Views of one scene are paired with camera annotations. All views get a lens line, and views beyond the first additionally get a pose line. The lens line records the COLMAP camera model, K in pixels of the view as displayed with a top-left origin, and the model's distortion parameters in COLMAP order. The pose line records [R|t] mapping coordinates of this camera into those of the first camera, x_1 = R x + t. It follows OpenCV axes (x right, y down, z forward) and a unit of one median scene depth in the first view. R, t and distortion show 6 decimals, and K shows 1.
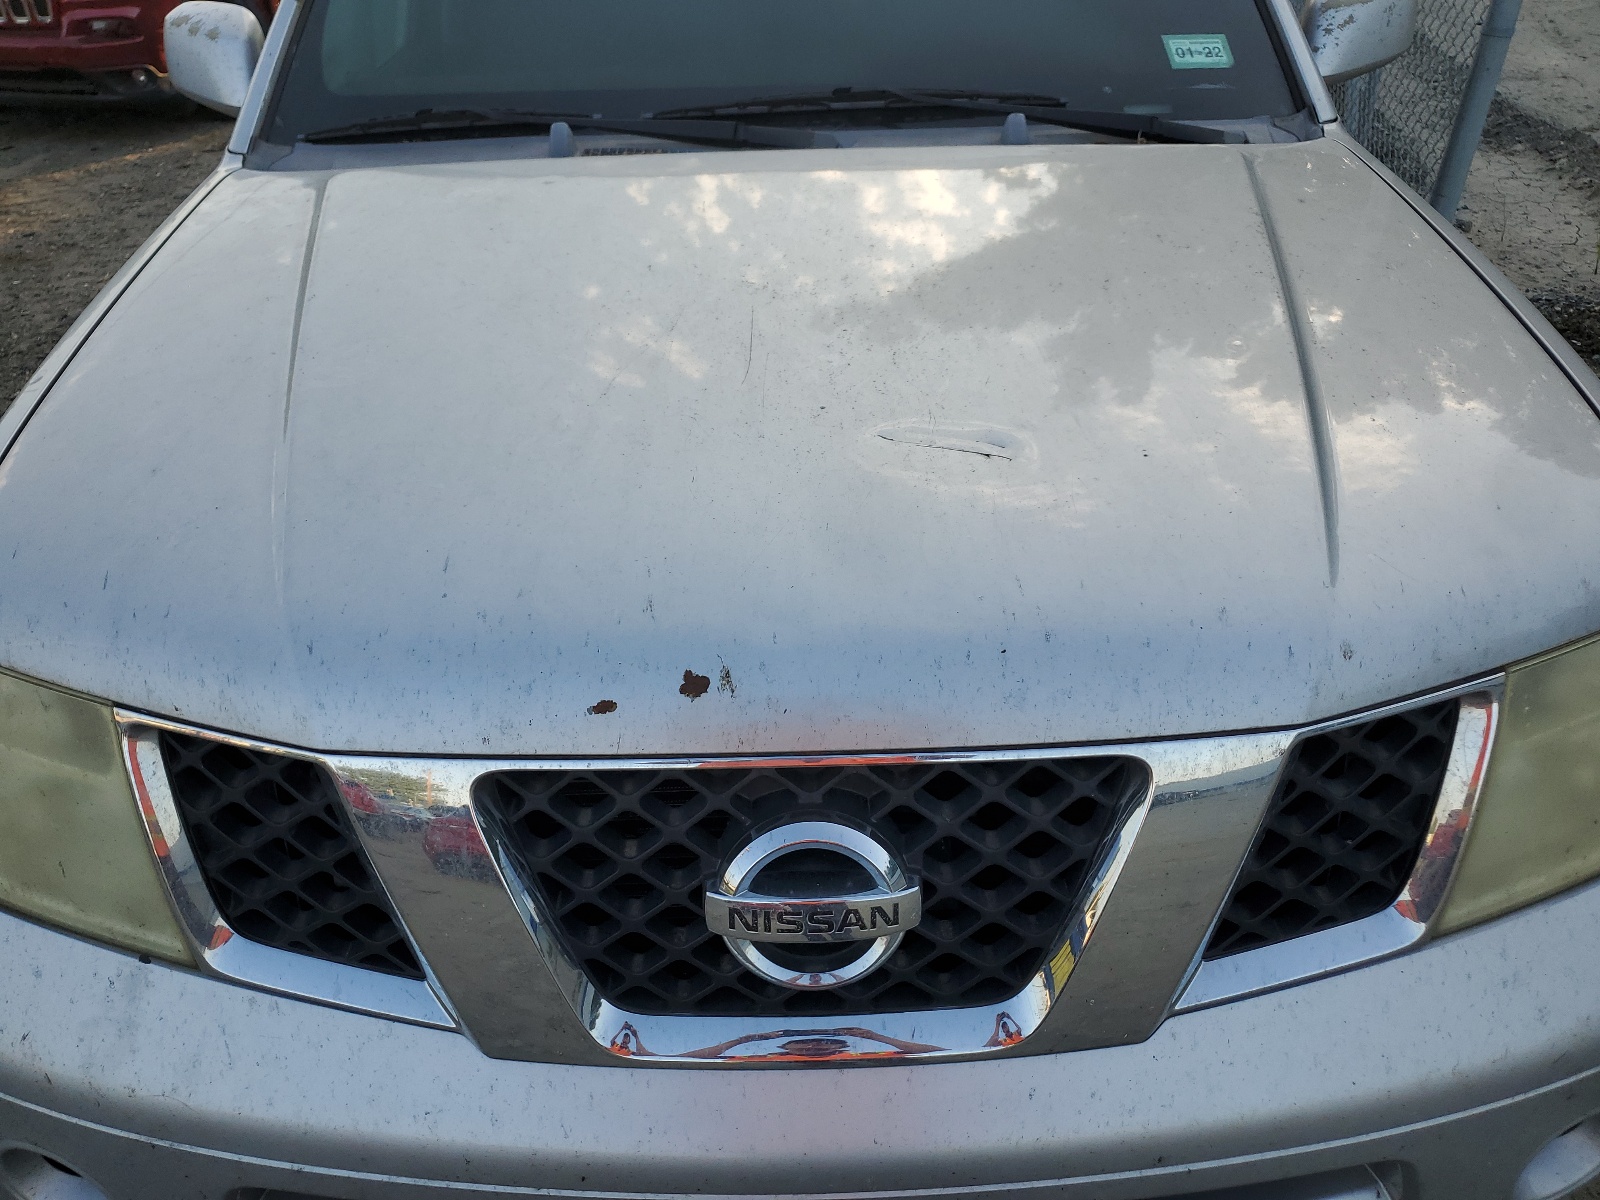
lens RADIAL K [[1281.7, 0, 821.1], [0, 1281.7, 599.8], [0, 0, 1]] dist [0.004339, 0.009568]
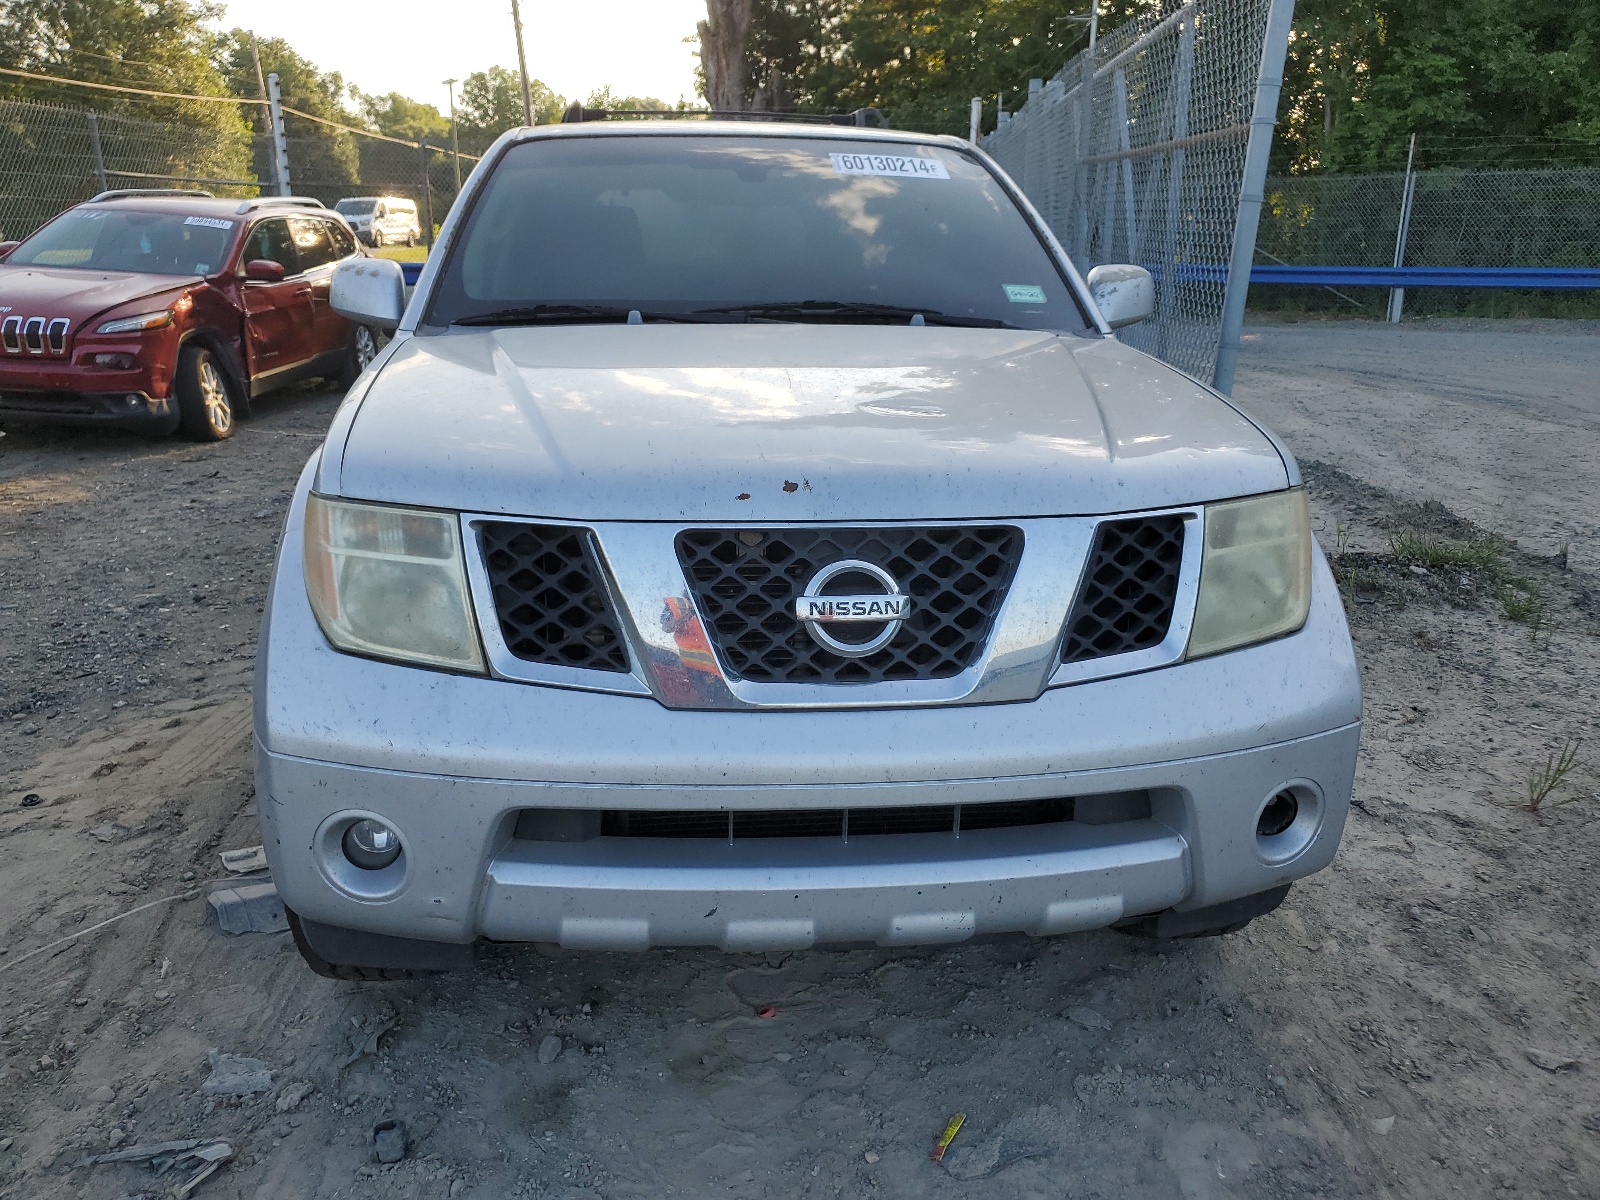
lens RADIAL K [[1281.7, 0, 821.1], [0, 1281.7, 599.8], [0, 0, 1]] dist [0.004339, 0.009568]
pose [[0.994548, 0.001395, 0.104274, -0.226311], [0.028245, 0.958932, -0.282225, 0.691055], [-0.100386, 0.283632, 0.953664, -0.706986]]
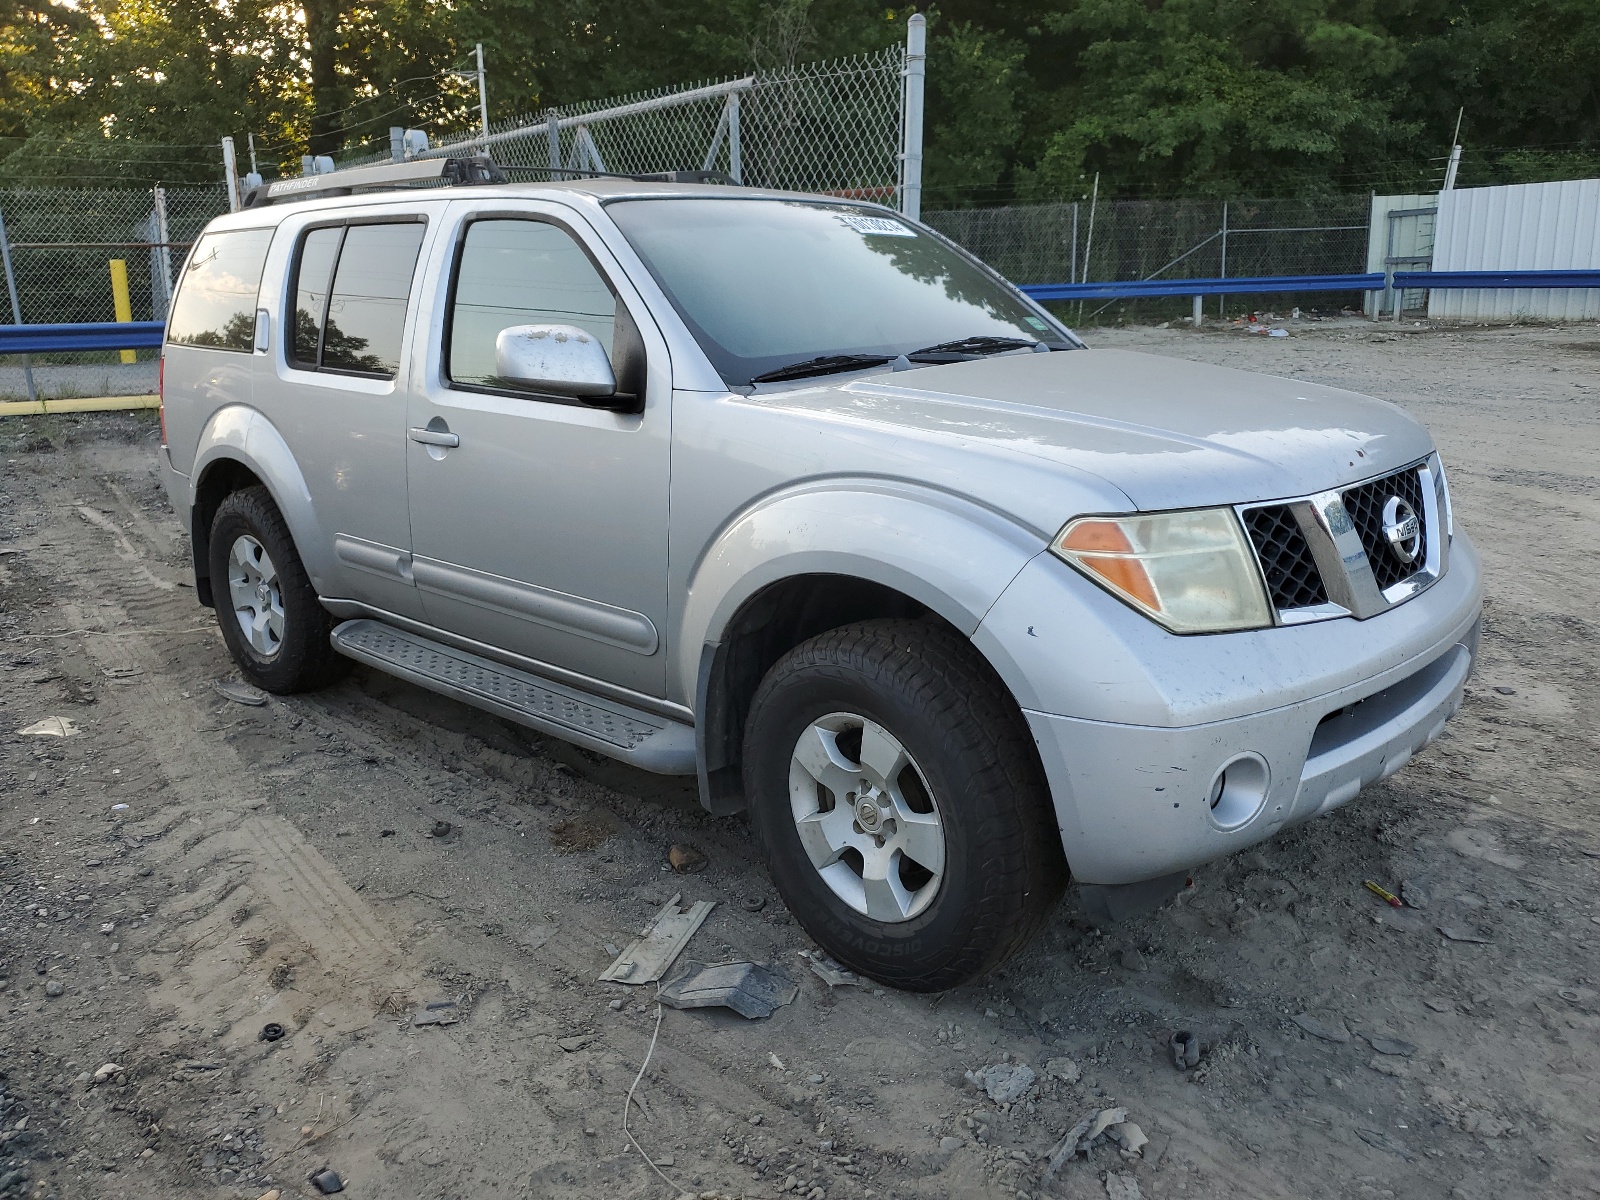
lens RADIAL K [[1281.7, 0, 821.1], [0, 1281.7, 599.8], [0, 0, 1]] dist [0.004339, 0.009568]
pose [[0.672749, -0.177789, 0.718192, -2.776136], [0.400549, 0.903663, -0.151503, 0.243278], [-0.622069, 0.389595, 0.679151, 0.010051]]
